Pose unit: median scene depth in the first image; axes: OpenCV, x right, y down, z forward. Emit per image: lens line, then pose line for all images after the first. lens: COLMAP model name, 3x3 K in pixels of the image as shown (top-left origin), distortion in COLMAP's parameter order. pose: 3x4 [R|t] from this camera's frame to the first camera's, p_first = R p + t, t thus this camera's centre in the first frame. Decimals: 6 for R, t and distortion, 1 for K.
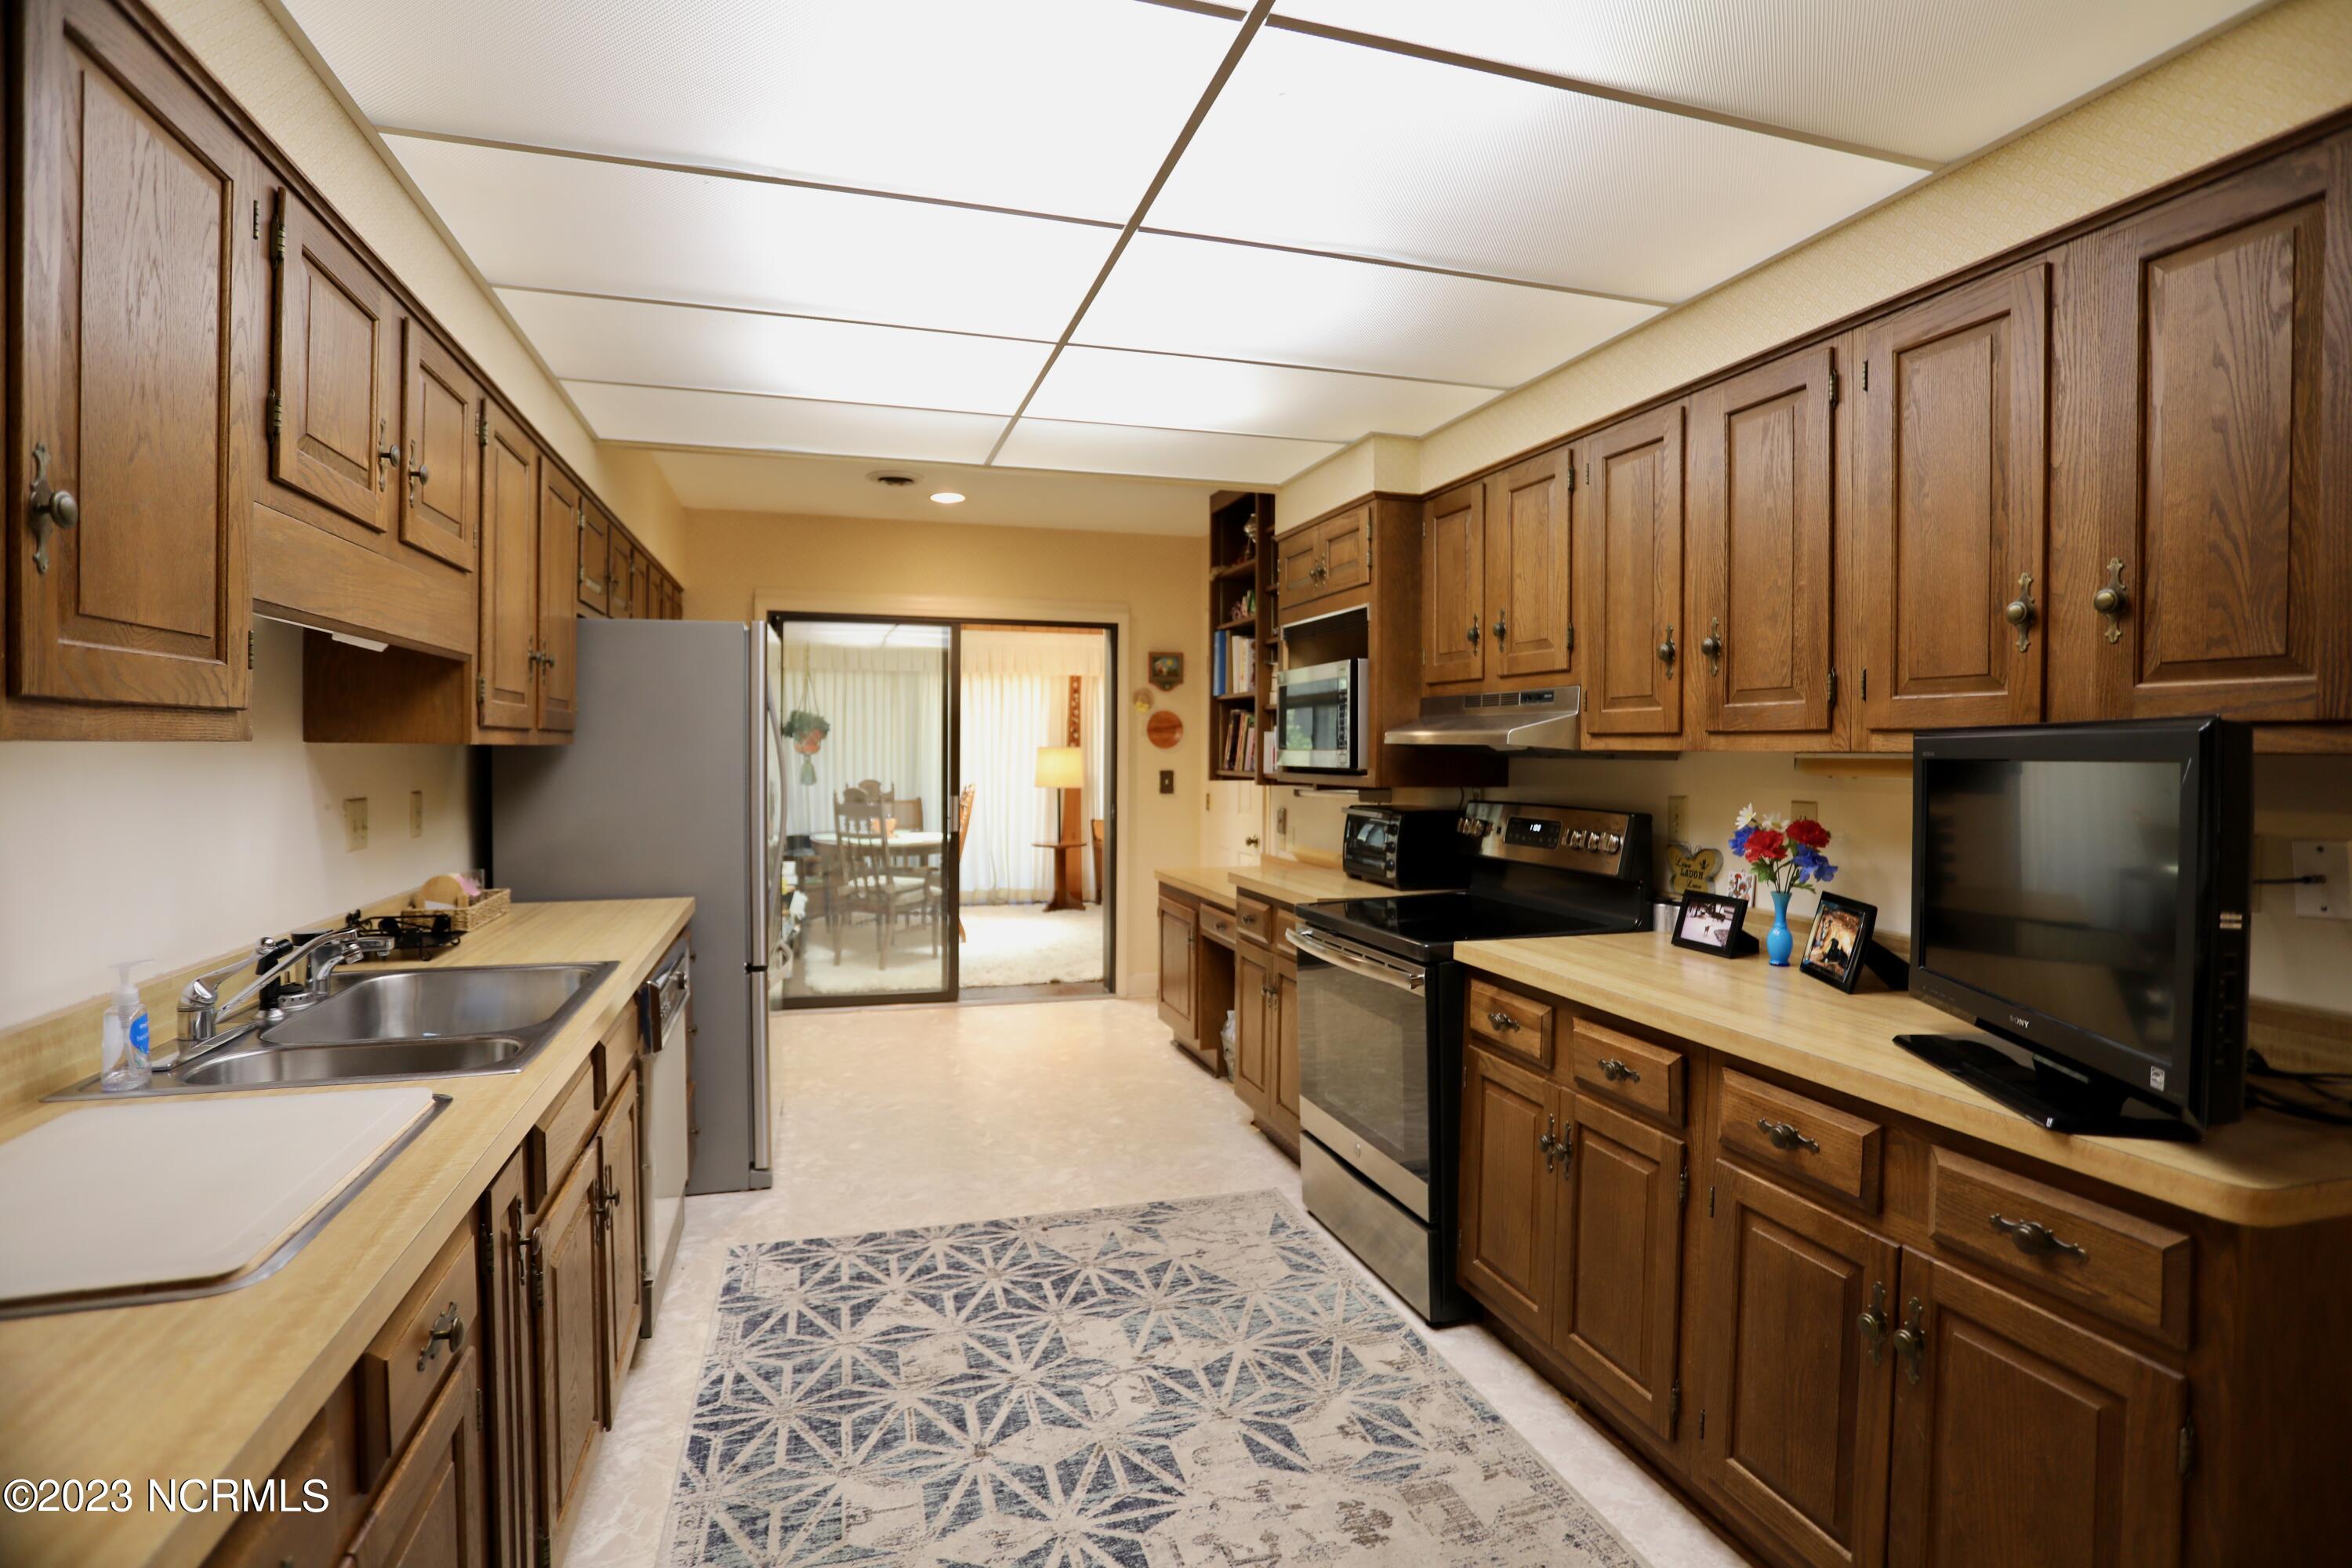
lens RADIAL K [[1143.2, 0, 1168.4], [0, 1143.2, 796.0], [0, 0, 1]] dist [-0.059577, 0.052602]
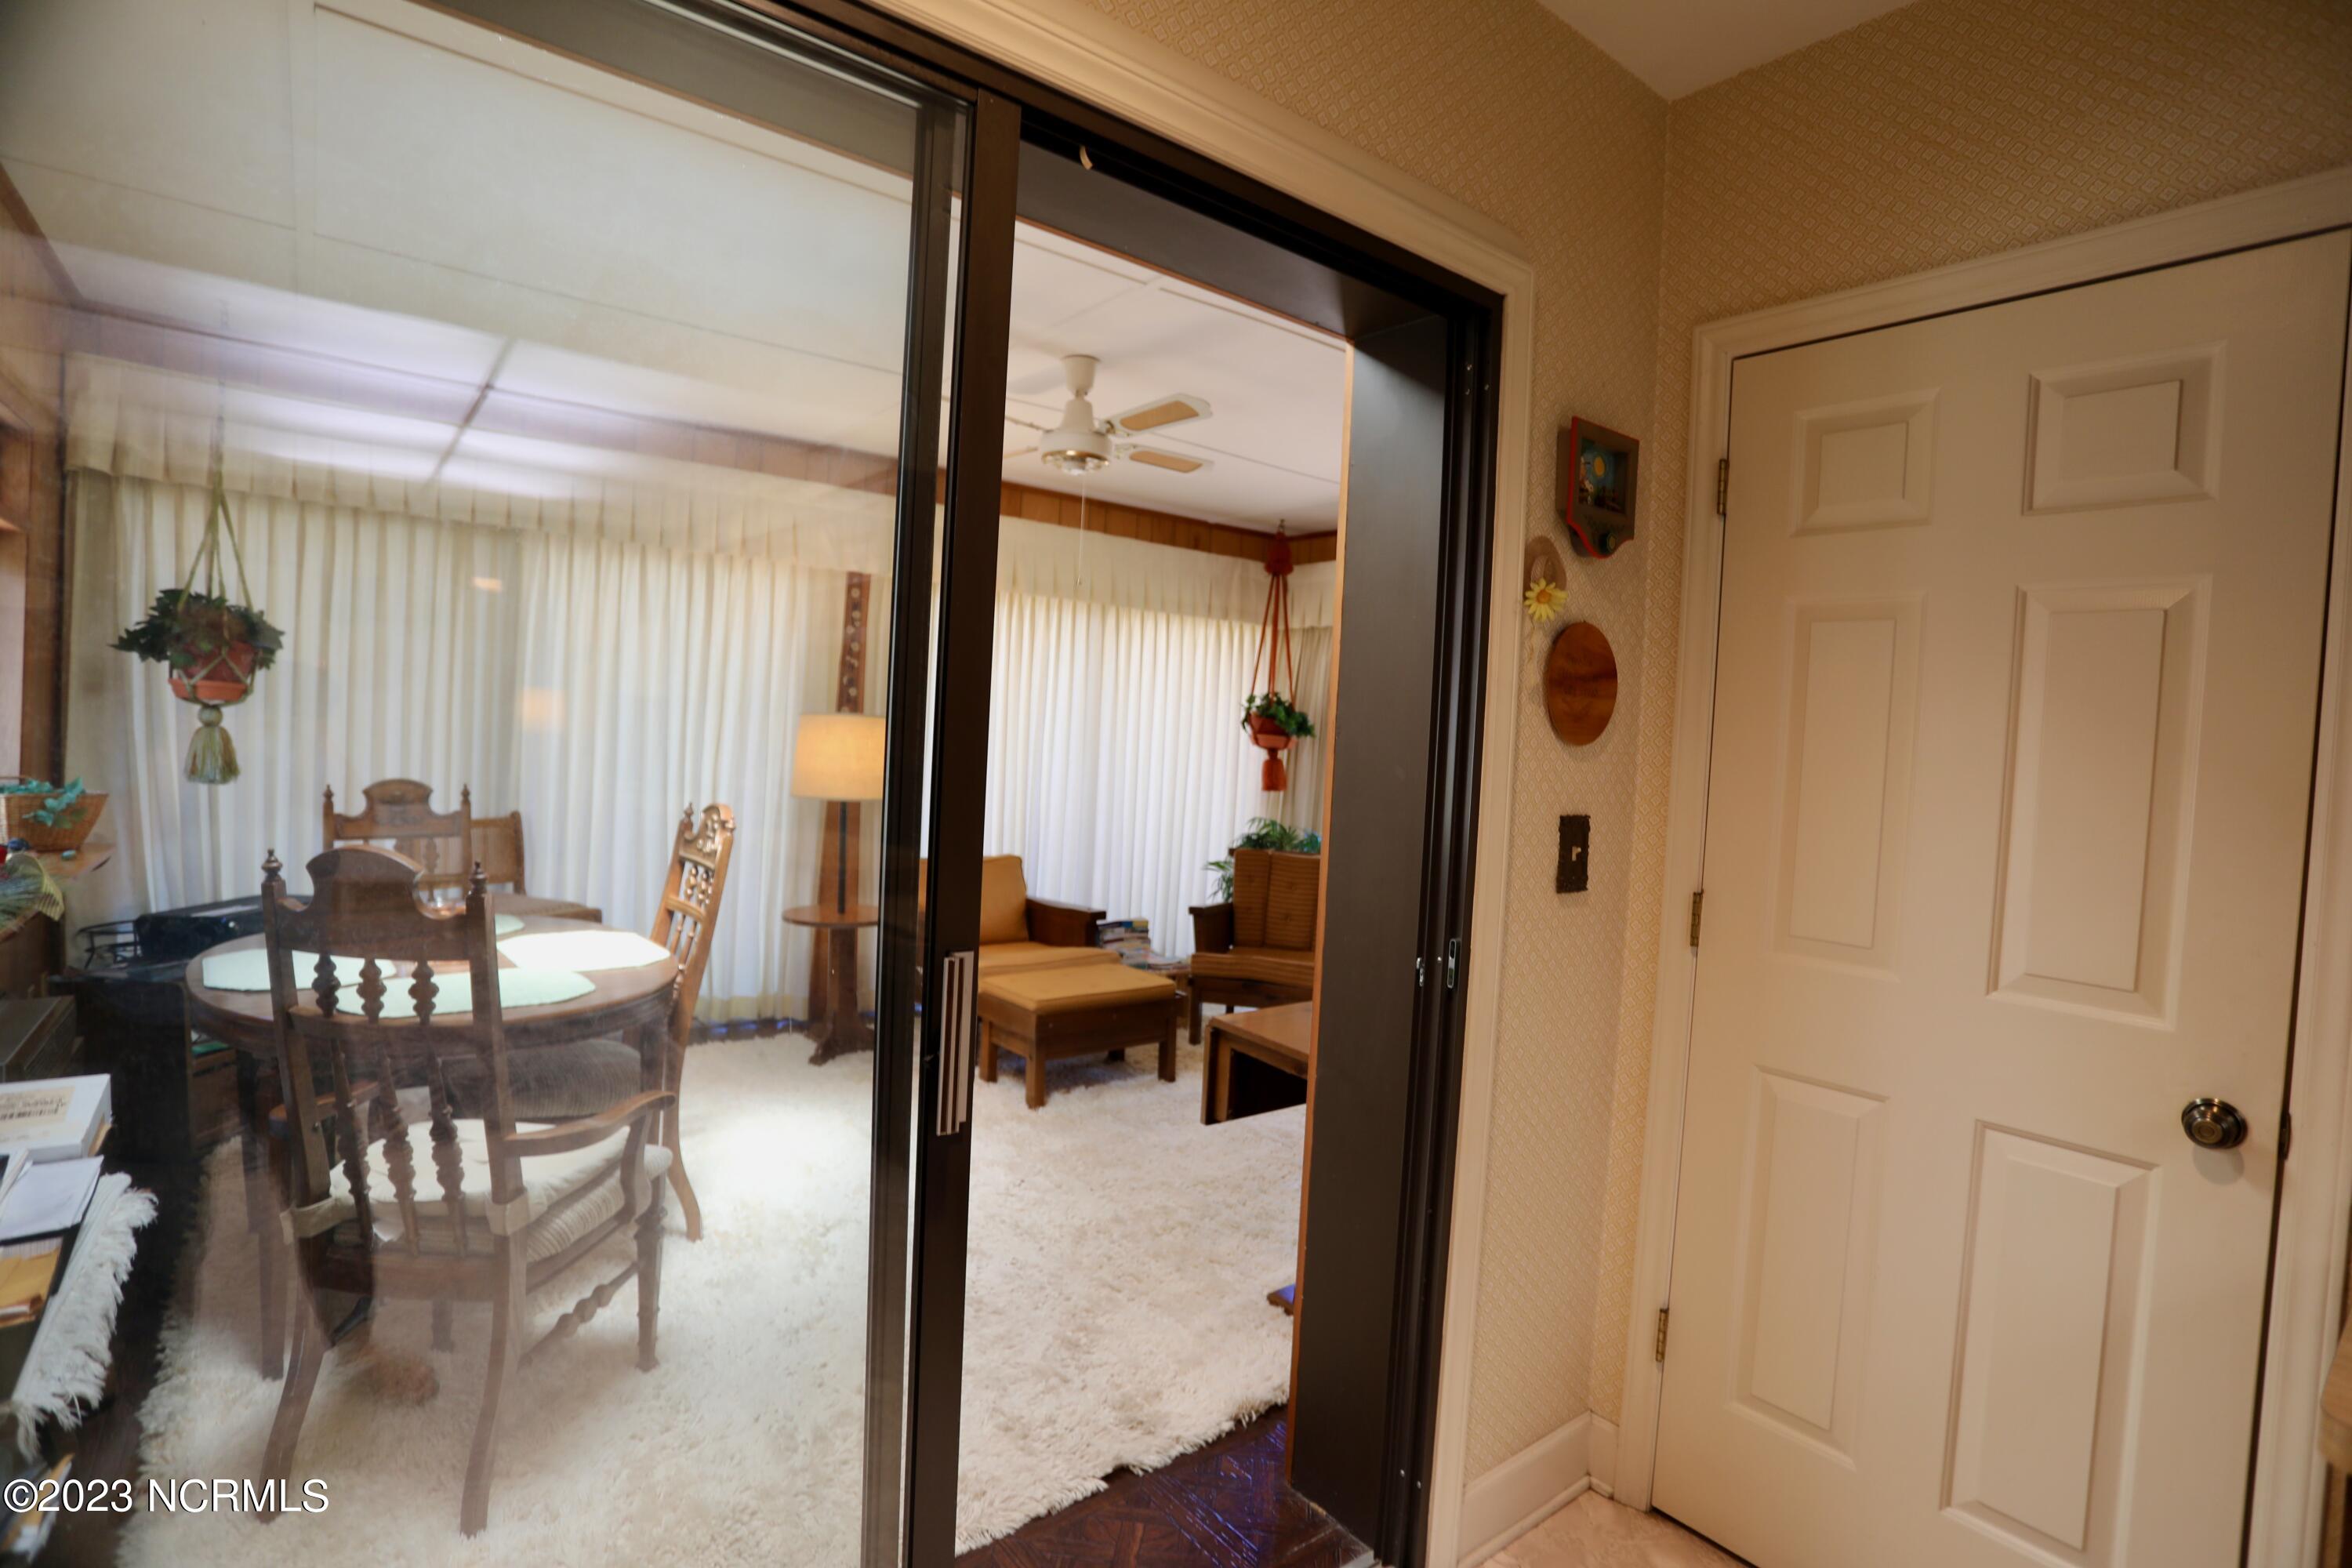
lens RADIAL K [[1124.6, 0, 1170.9], [0, 1124.6, 754.3], [0, 0, 1]] dist [-0.058462, 0.021579]
pose [[0.927402, 0.028439, 0.372983, -0.459533], [-0.023895, 0.999573, -0.016800, -0.065625], [-0.373302, 0.006668, 0.927686, 1.612724]]
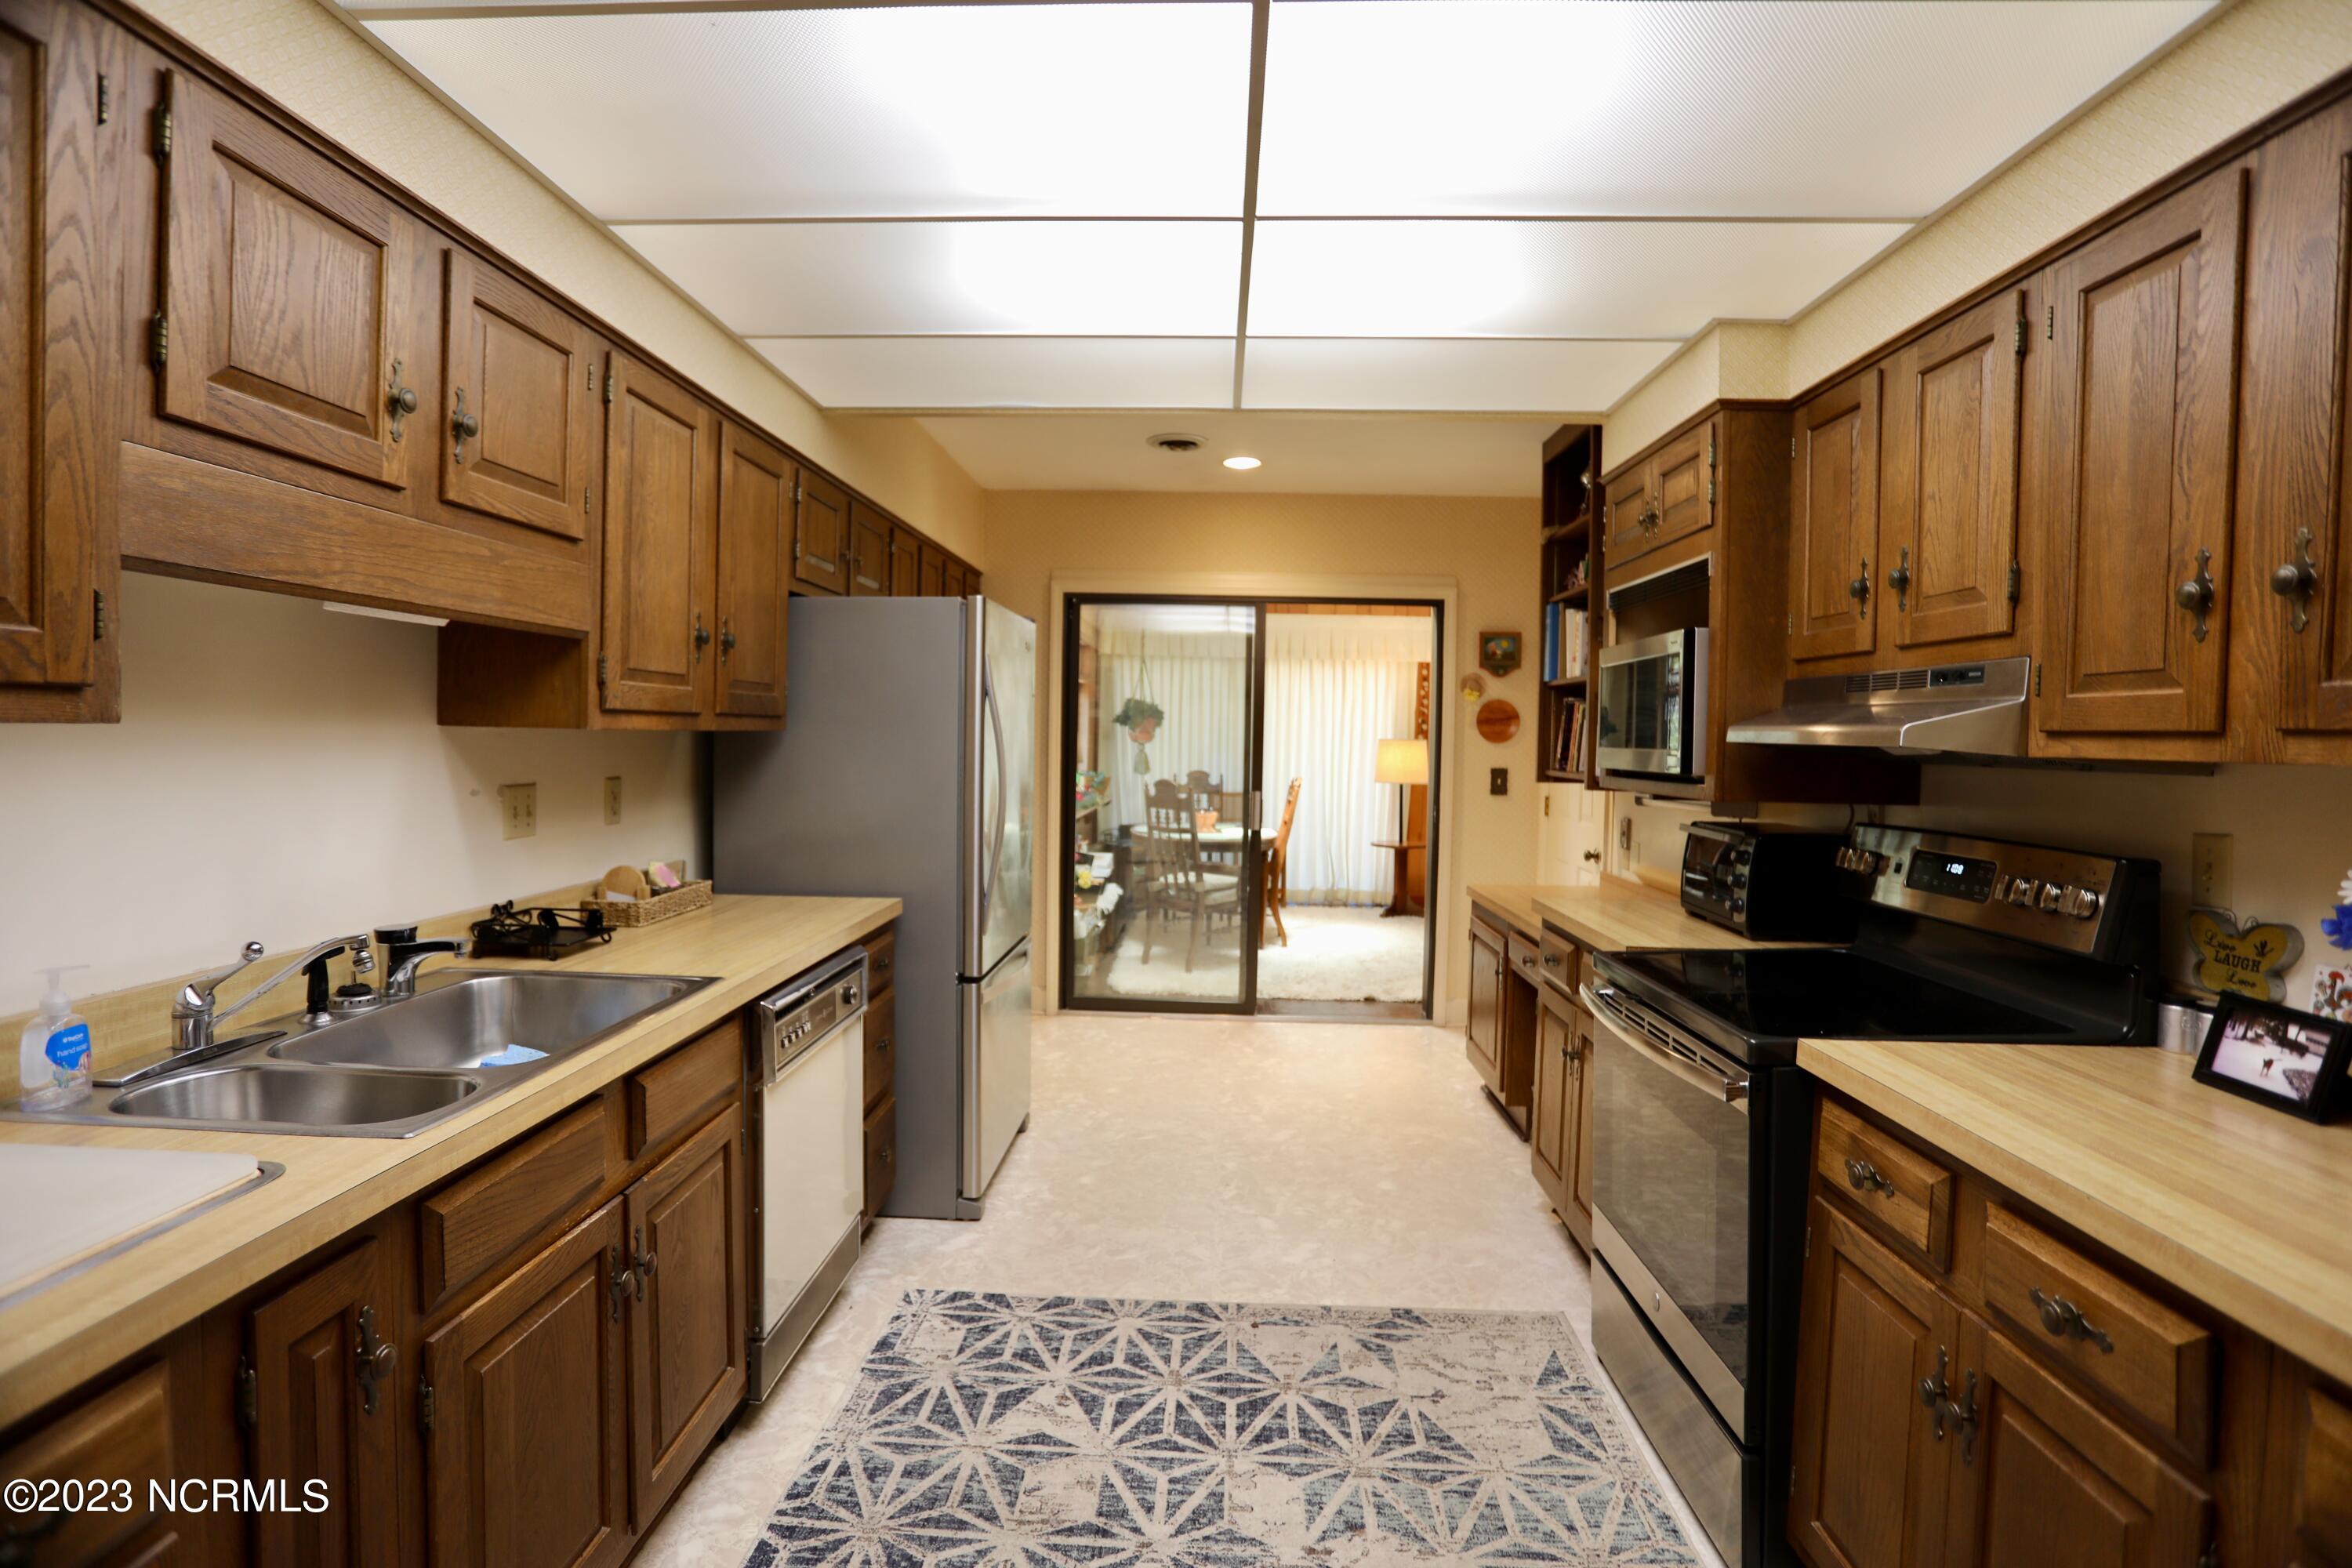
lens RADIAL K [[1141.2, 0, 1176.0], [0, 1141.2, 784.0], [0, 0, 1]] dist [-0.062793, 0.030792]
pose [[0.945422, 0.025859, -0.324821, 0.100256], [-0.026678, 0.999642, 0.001933, -0.012198], [0.324755, 0.006838, 0.945773, 0.222508]]
